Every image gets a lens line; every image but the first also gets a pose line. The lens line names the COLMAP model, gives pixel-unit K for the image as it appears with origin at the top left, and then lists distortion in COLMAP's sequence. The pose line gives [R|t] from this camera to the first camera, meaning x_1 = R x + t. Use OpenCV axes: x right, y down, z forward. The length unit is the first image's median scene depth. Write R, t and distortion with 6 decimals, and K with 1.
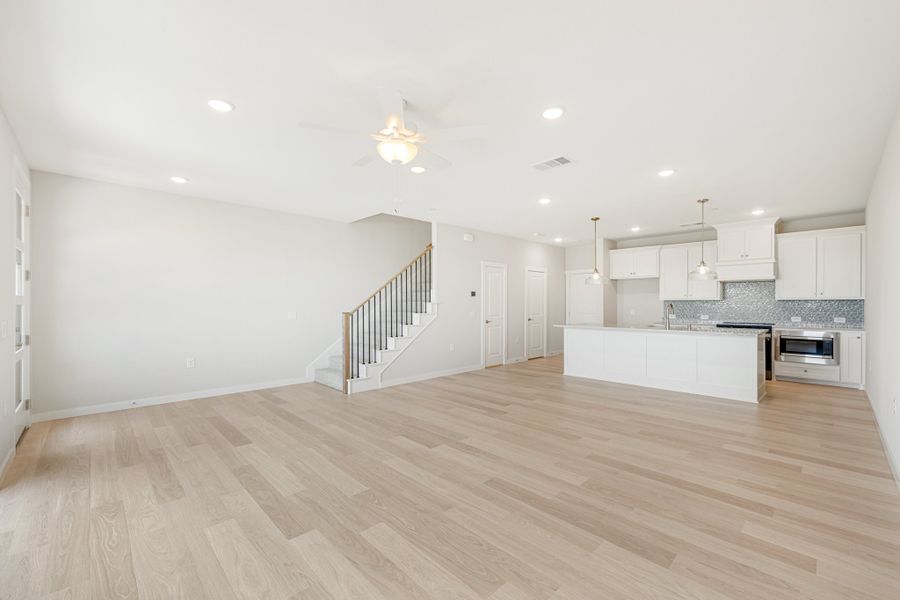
lens RADIAL K [[364.5, 0, 446.8], [0, 364.5, 300.7], [0, 0, 1]] dist [0.001319, 0.000280]
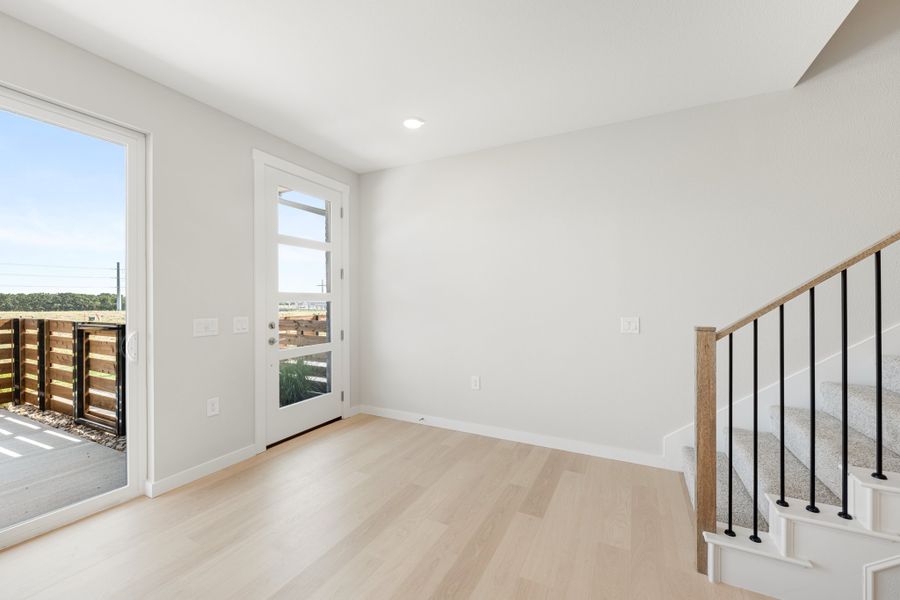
lens RADIAL K [[364.5, 0, 446.8], [0, 364.5, 300.7], [0, 0, 1]] dist [0.001319, 0.000280]
pose [[0.331462, 0.000713, -0.943468, -0.059161], [0.008994, 0.999952, 0.003916, 0.005926], [0.943426, -0.009784, 0.331439, 1.007833]]
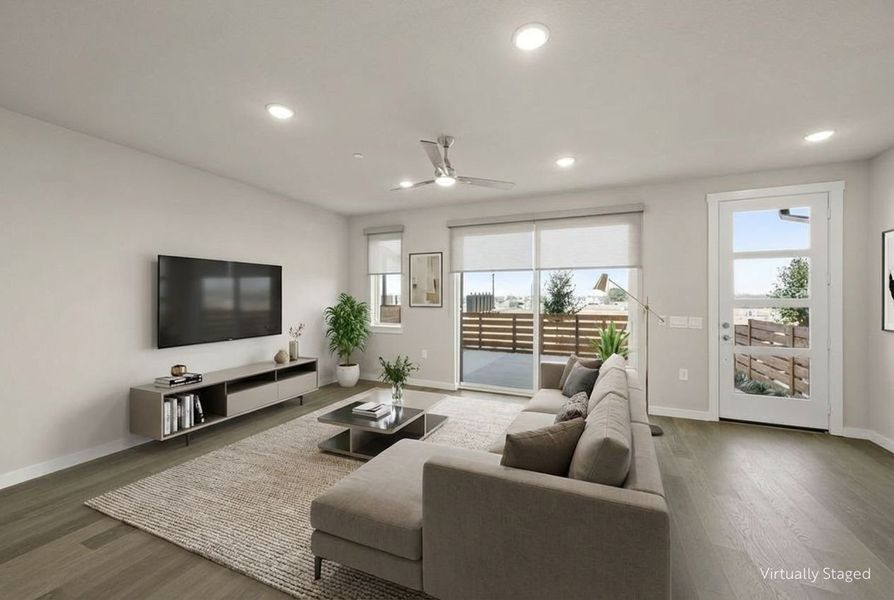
lens RADIAL K [[355.4, 0, 447.0], [0, 355.4, 300.0], [0, 0, 1]] dist [0.000168, 0.000070]
pose [[-0.924808, -0.007134, -0.380368, 0.184784], [-0.004289, 0.999956, -0.008326, -0.000080], [0.380411, -0.006068, -0.924798, 1.603108]]
